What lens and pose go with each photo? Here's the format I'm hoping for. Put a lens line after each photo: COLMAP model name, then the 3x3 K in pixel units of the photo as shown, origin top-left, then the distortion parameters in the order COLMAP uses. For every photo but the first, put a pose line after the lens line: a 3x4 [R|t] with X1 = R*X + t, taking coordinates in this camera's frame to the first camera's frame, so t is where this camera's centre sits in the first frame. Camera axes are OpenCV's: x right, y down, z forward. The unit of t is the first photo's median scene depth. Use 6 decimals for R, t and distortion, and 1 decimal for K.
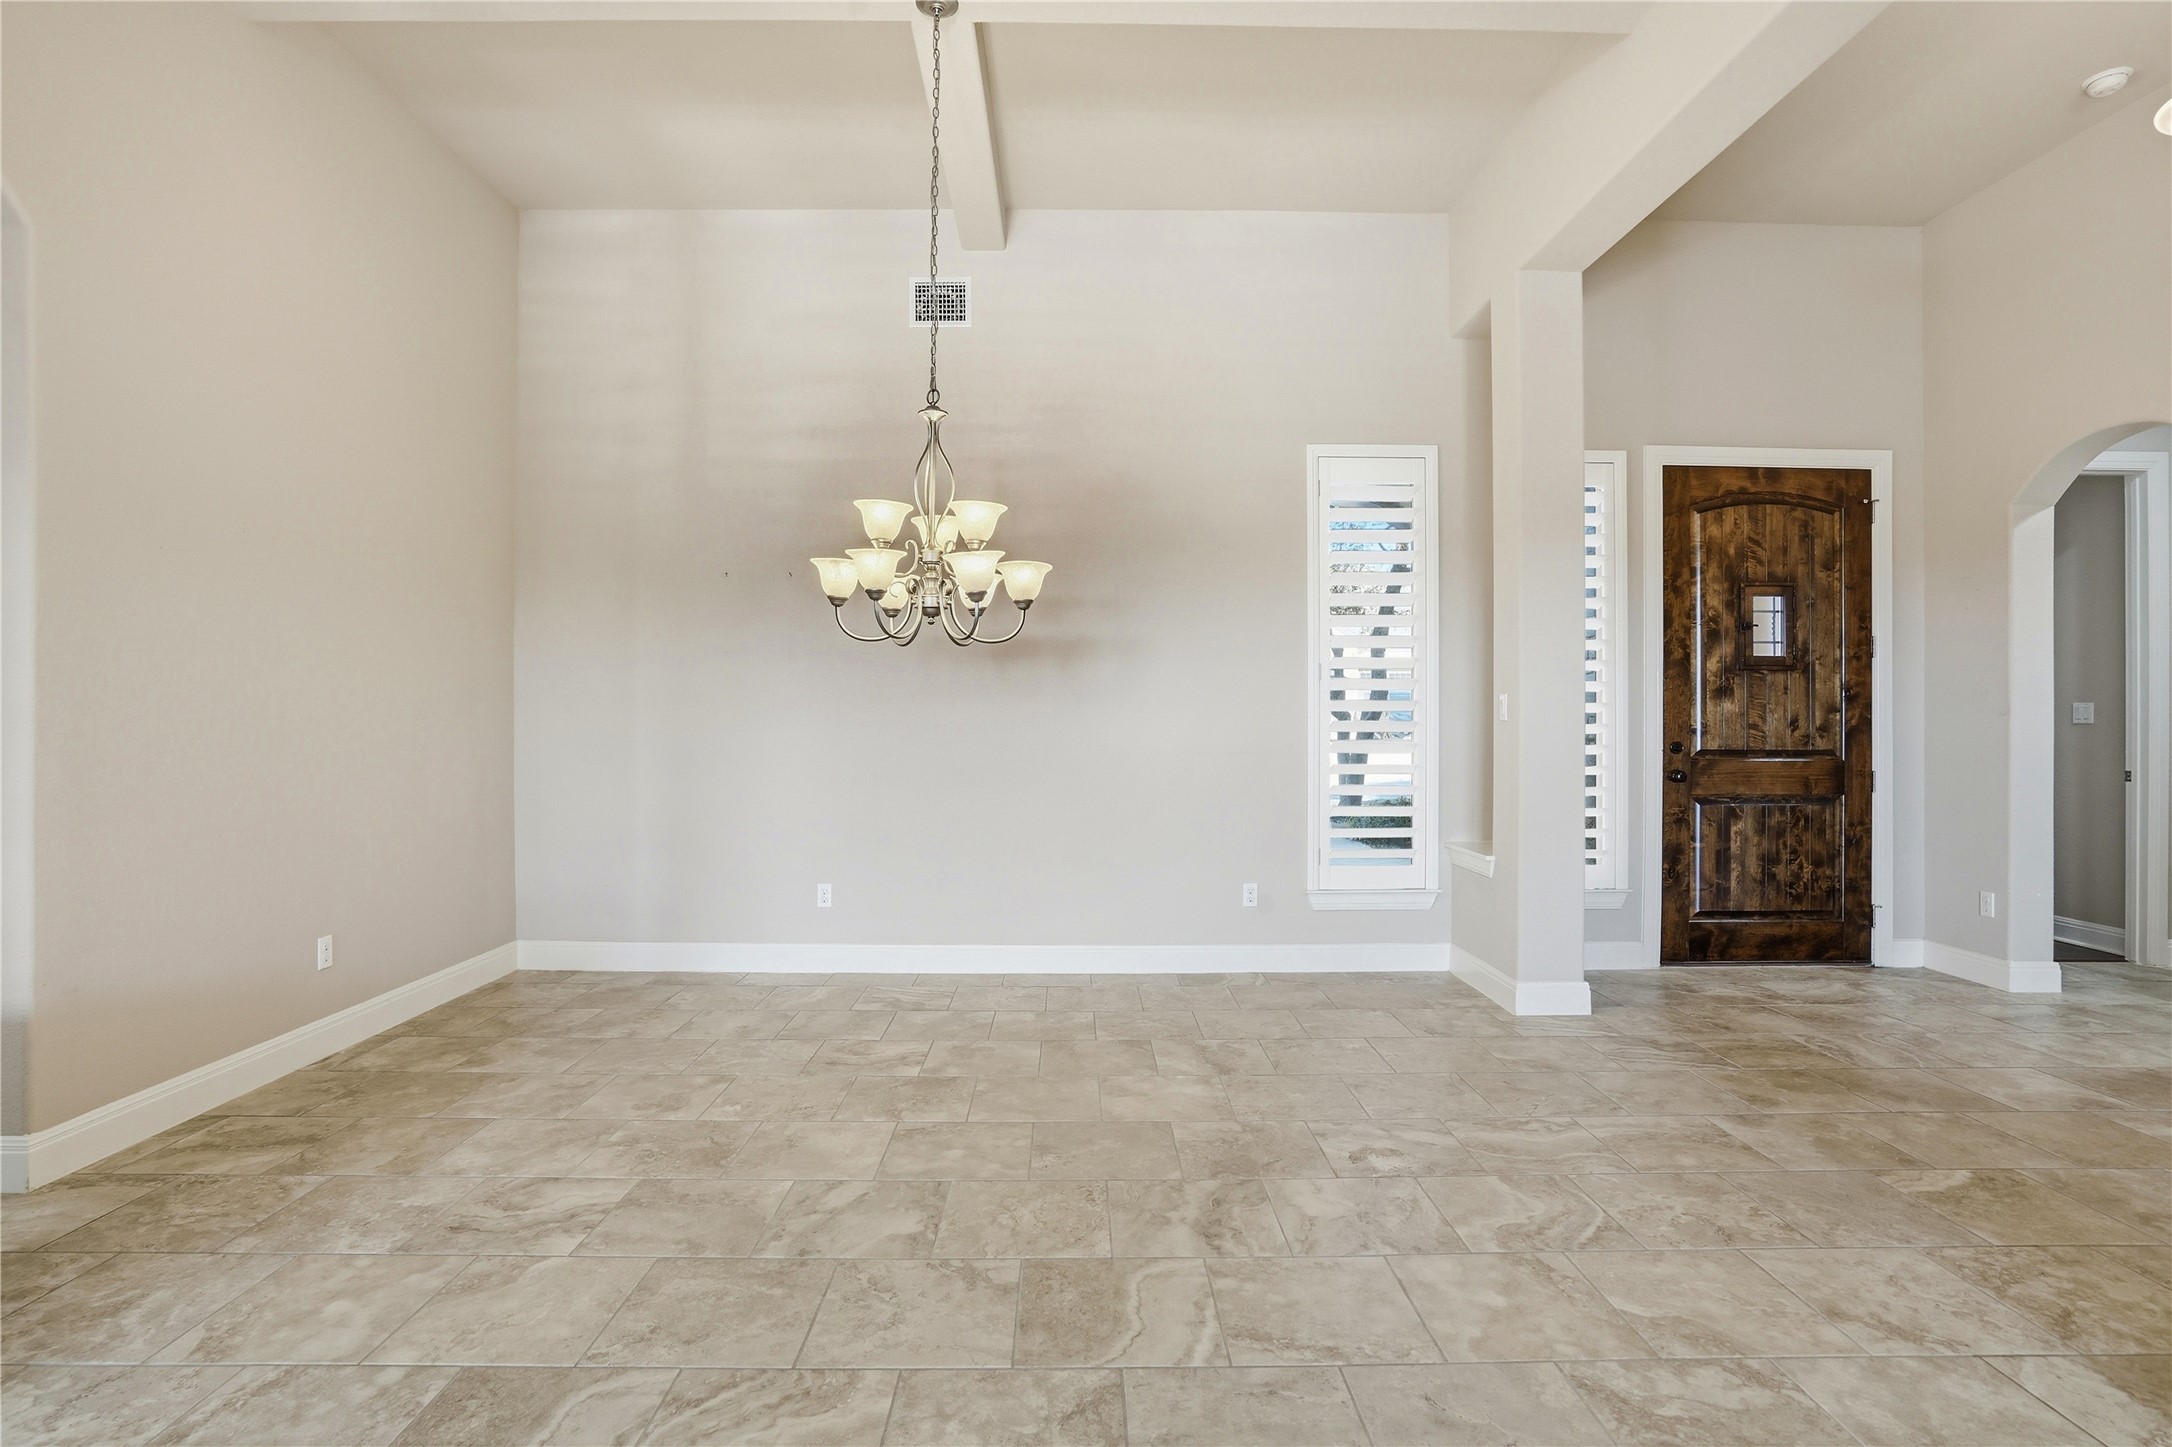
lens RADIAL K [[1027.0, 0, 1092.2], [0, 1027.0, 724.4], [0, 0, 1]] dist [-0.051232, 0.020330]
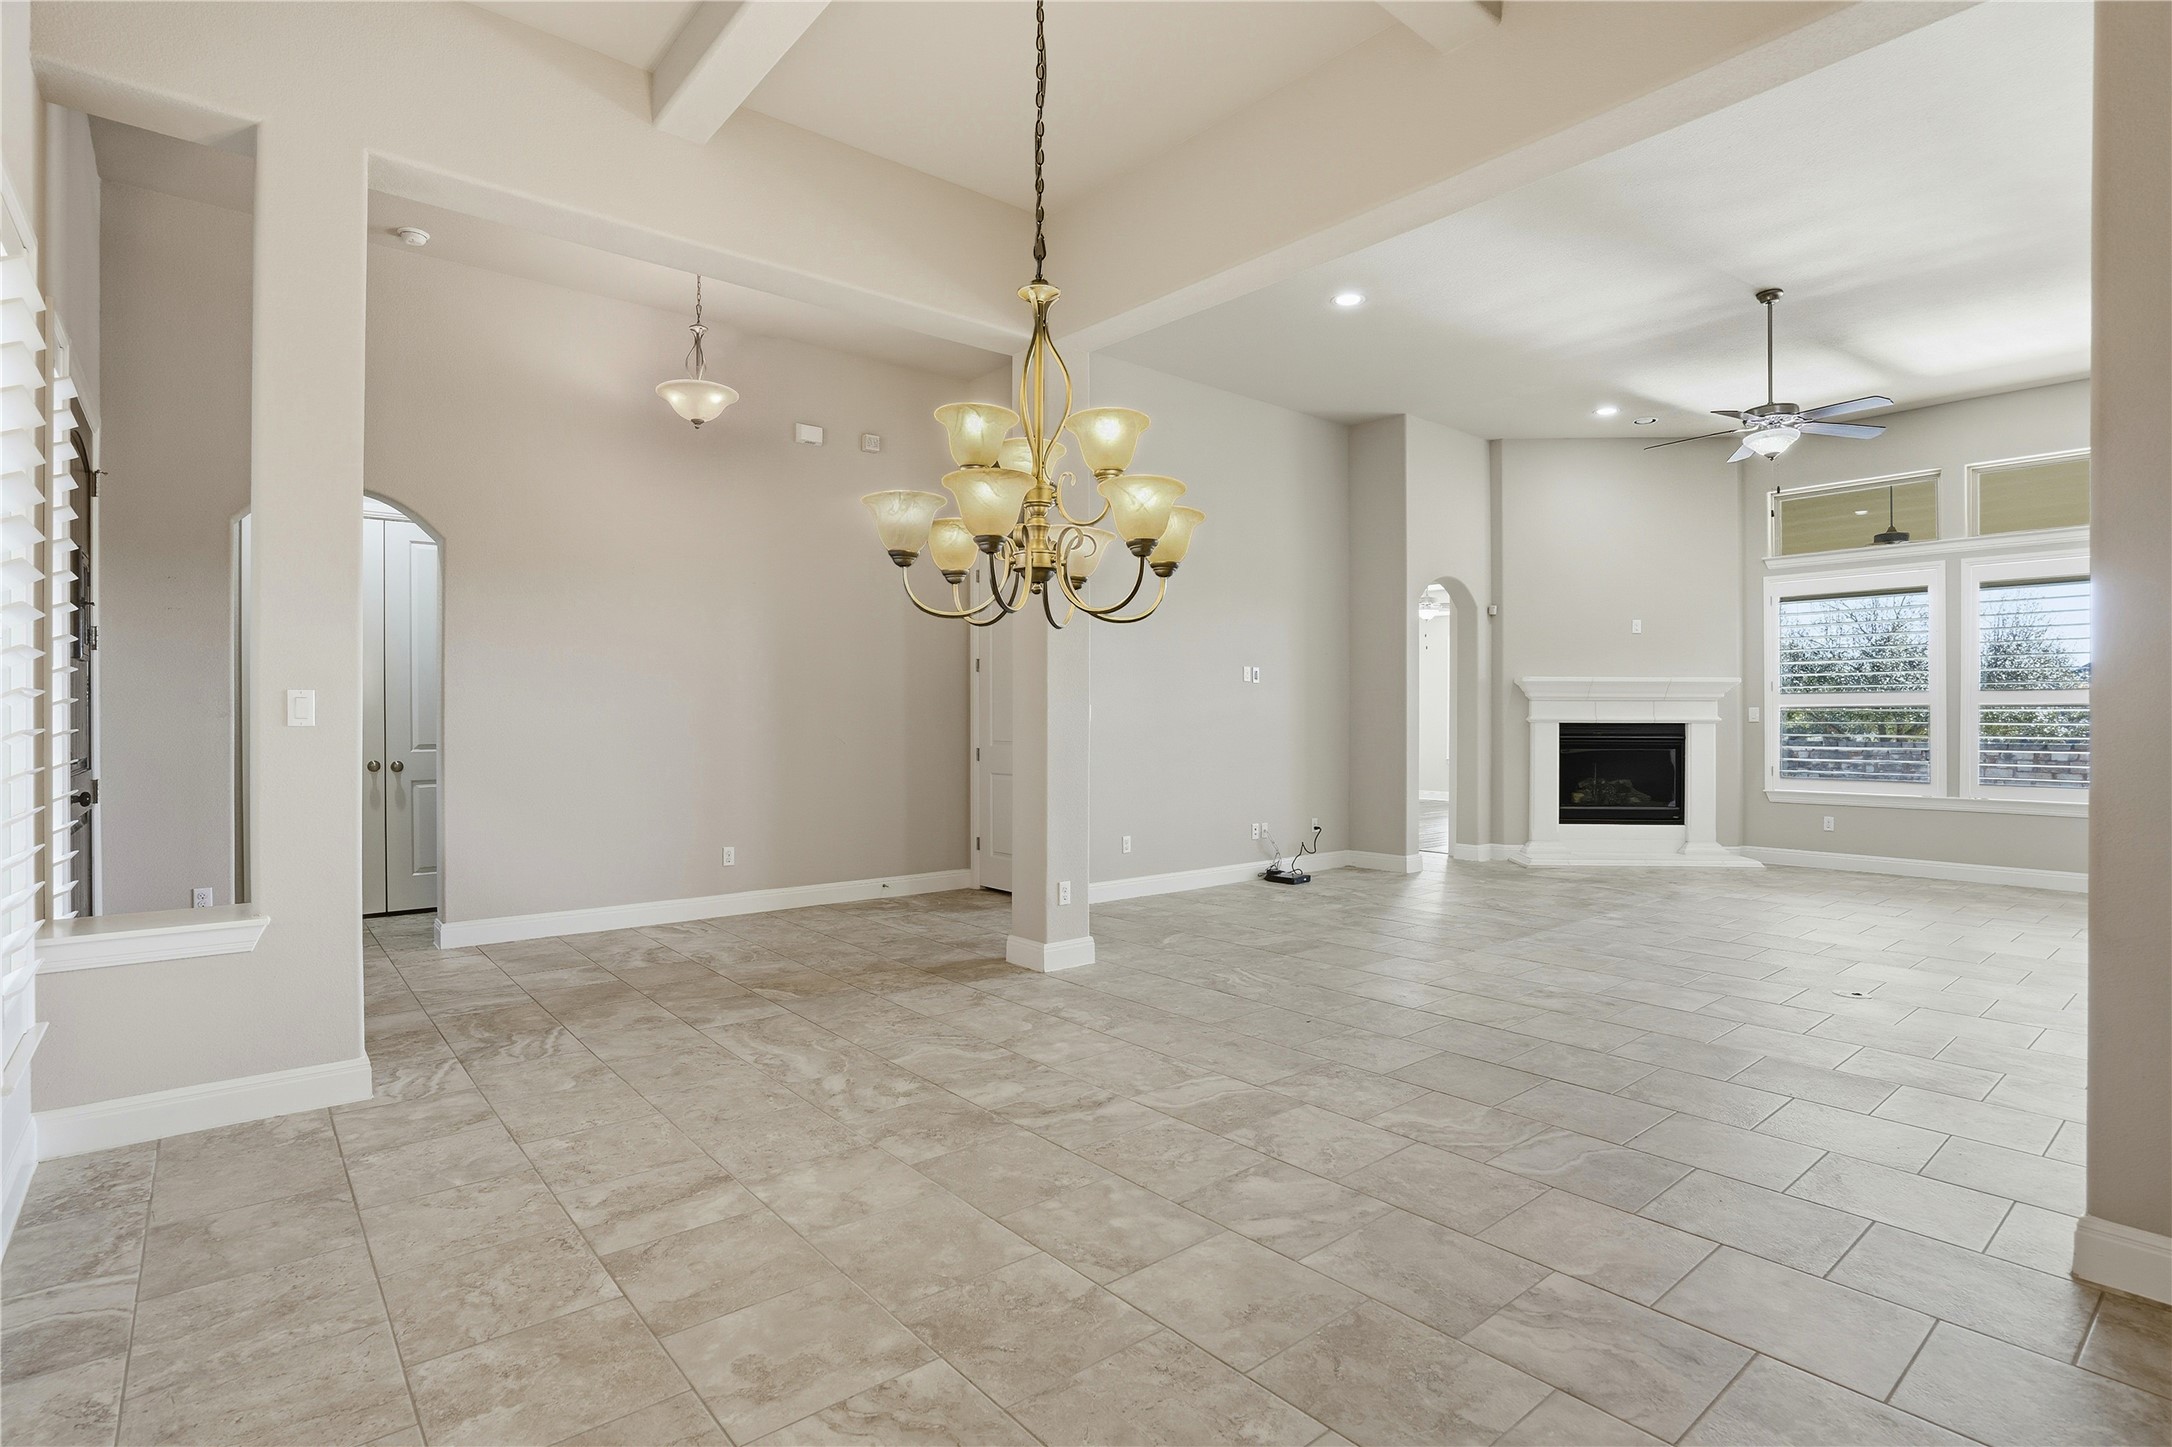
lens RADIAL K [[1027.0, 0, 1092.2], [0, 1027.0, 724.4], [0, 0, 1]] dist [-0.051232, 0.020330]
pose [[-0.612949, -0.007418, 0.790088, -0.558859], [0.000702, 0.999950, 0.009933, -0.010566], [-0.790122, 0.006643, -0.612913, 1.076000]]
